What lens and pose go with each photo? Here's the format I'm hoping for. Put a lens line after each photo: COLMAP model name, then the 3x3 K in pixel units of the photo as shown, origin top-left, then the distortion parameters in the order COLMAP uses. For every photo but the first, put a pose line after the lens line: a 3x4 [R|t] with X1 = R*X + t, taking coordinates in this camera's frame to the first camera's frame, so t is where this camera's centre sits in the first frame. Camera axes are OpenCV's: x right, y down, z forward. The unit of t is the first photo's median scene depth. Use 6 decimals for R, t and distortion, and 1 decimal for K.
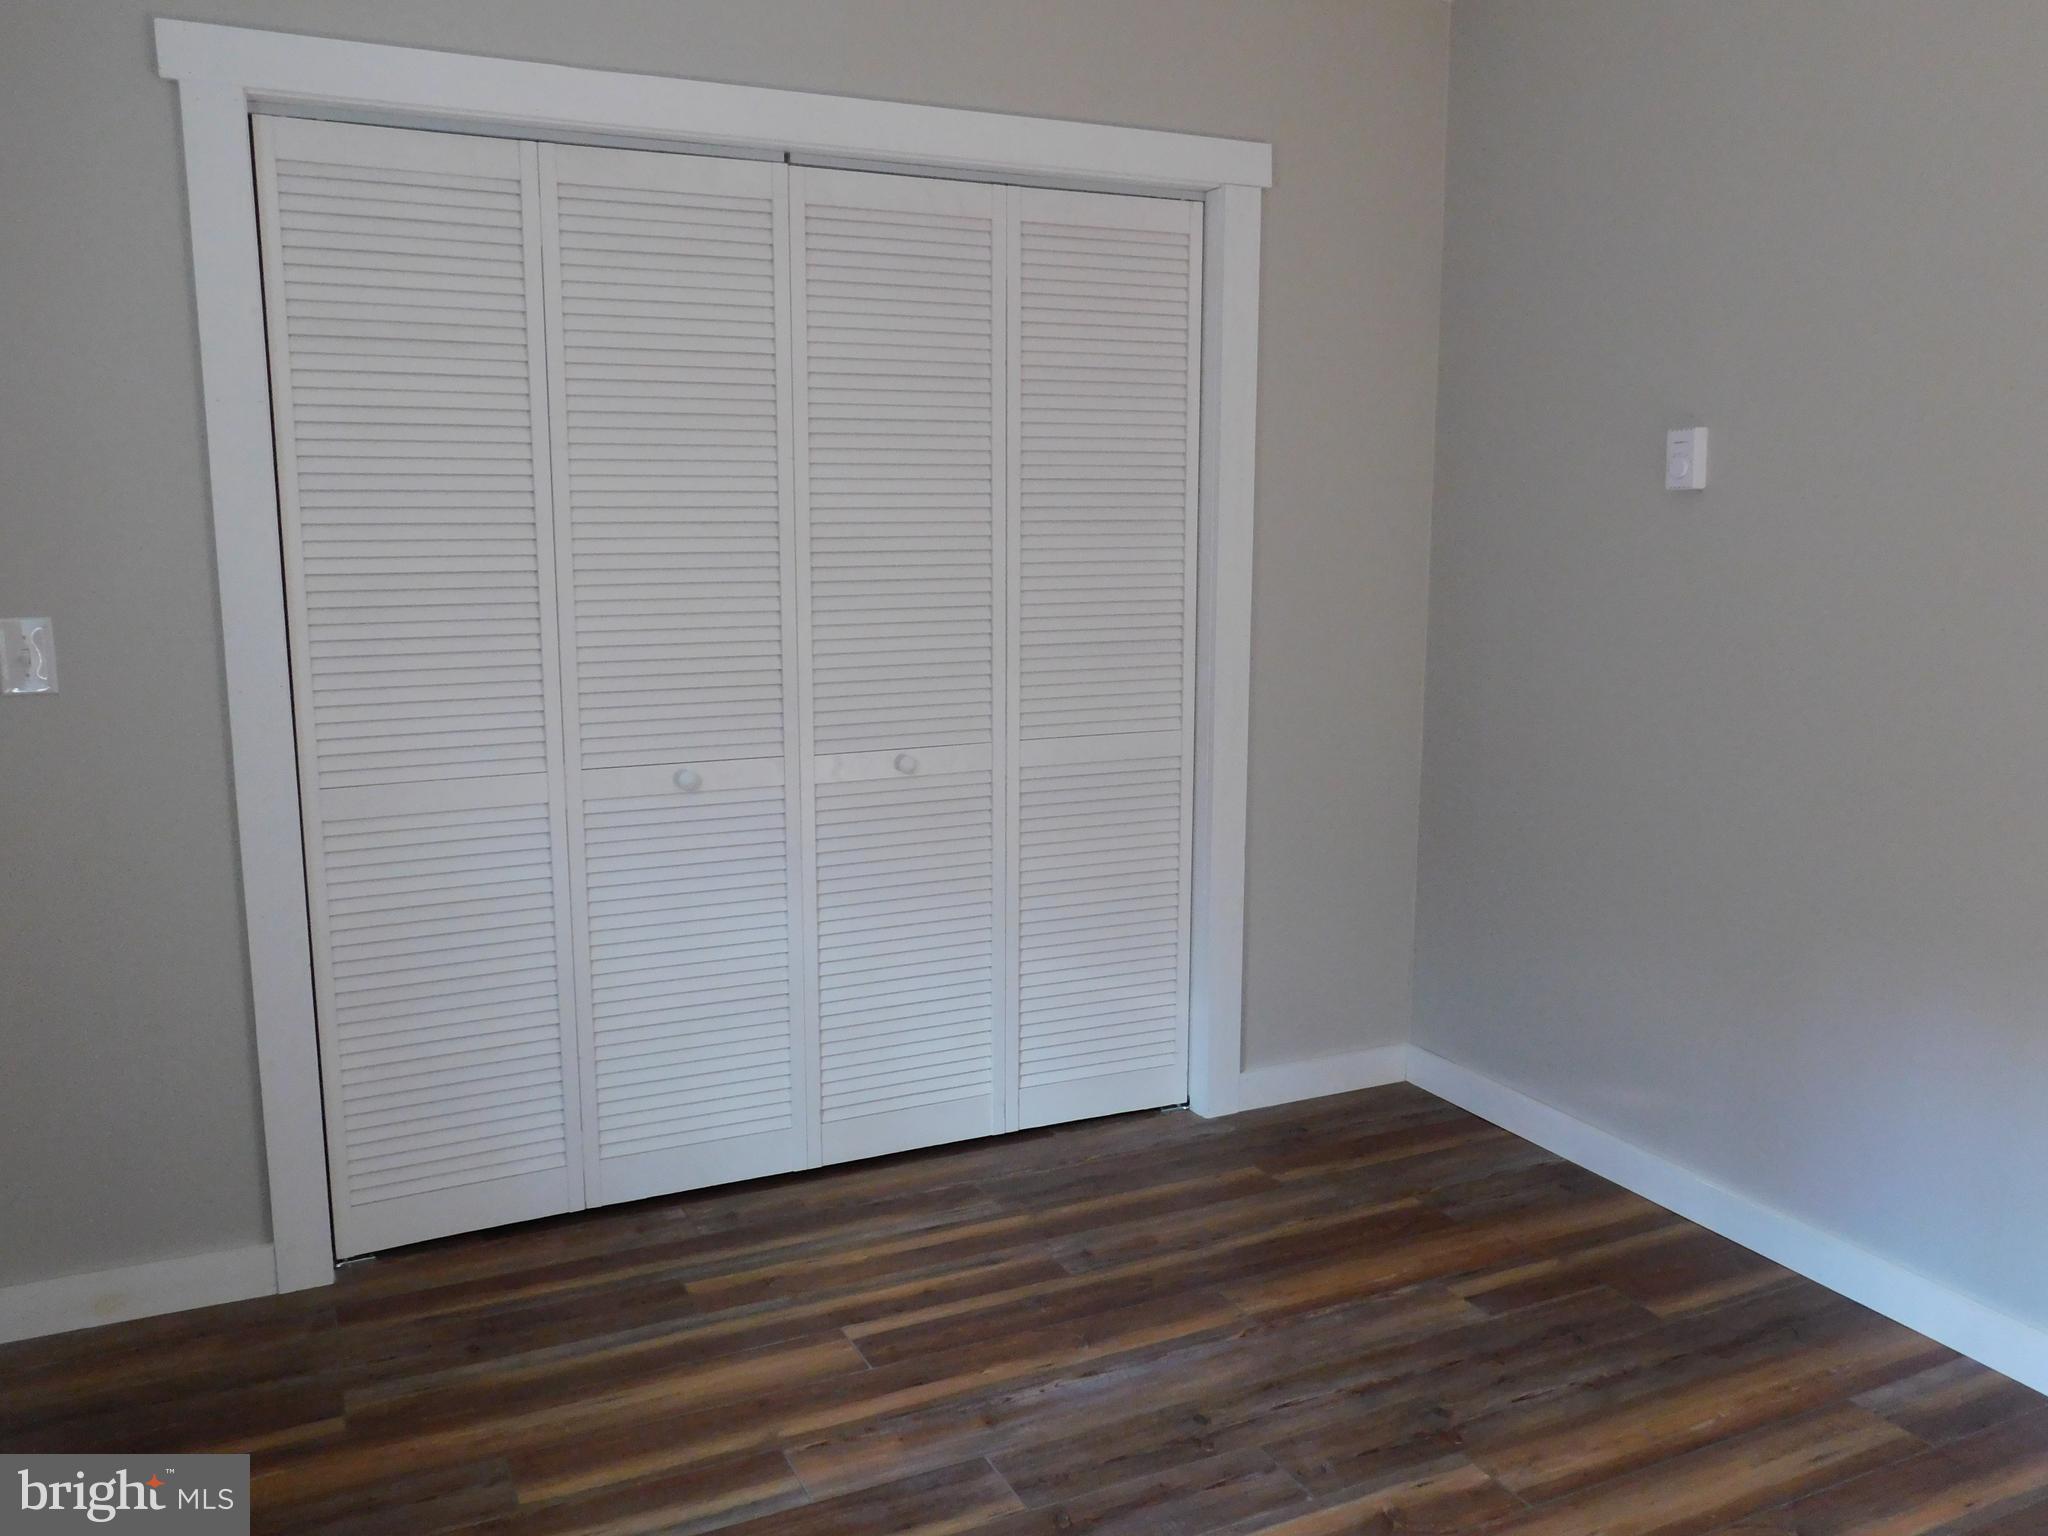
lens RADIAL K [[1669.5, 0, 1025.0], [0, 1669.5, 766.5], [0, 0, 1]] dist [0.000101, 0.001171]
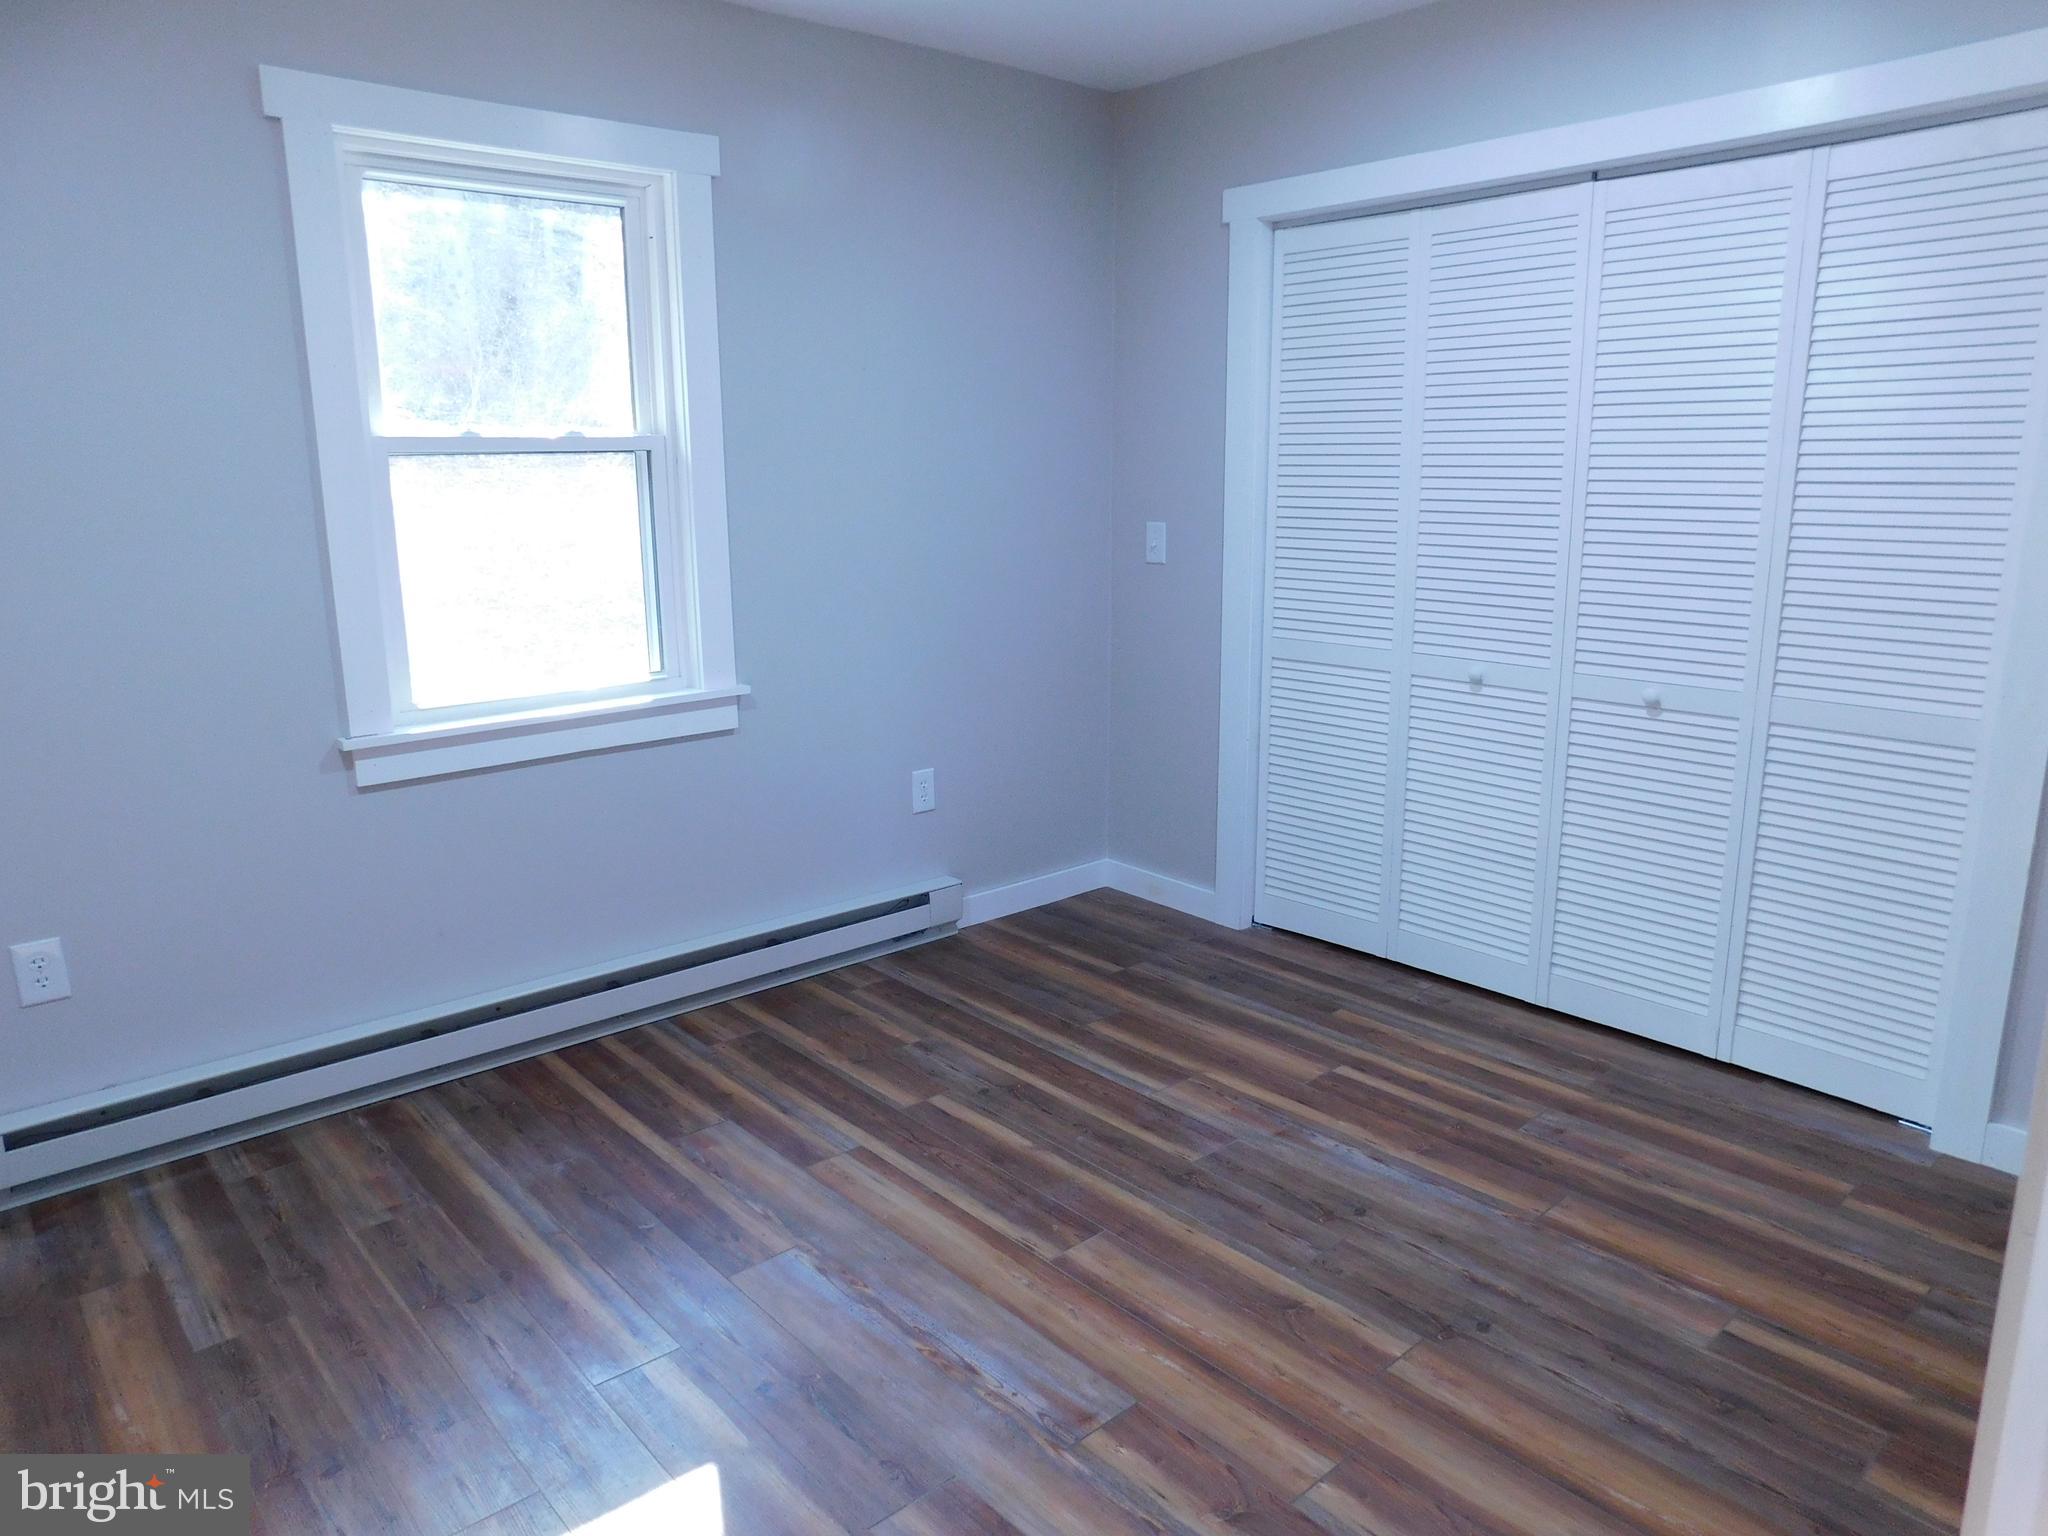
lens RADIAL K [[1351.3, 0, 1027.4], [0, 1351.3, 770.6], [0, 0, 1]] dist [-0.048743, 0.031737]
pose [[0.272660, 0.213358, -0.938155, 0.798257], [-0.145326, 0.973046, 0.179057, -0.063159], [0.951071, 0.087517, 0.296317, 0.388493]]
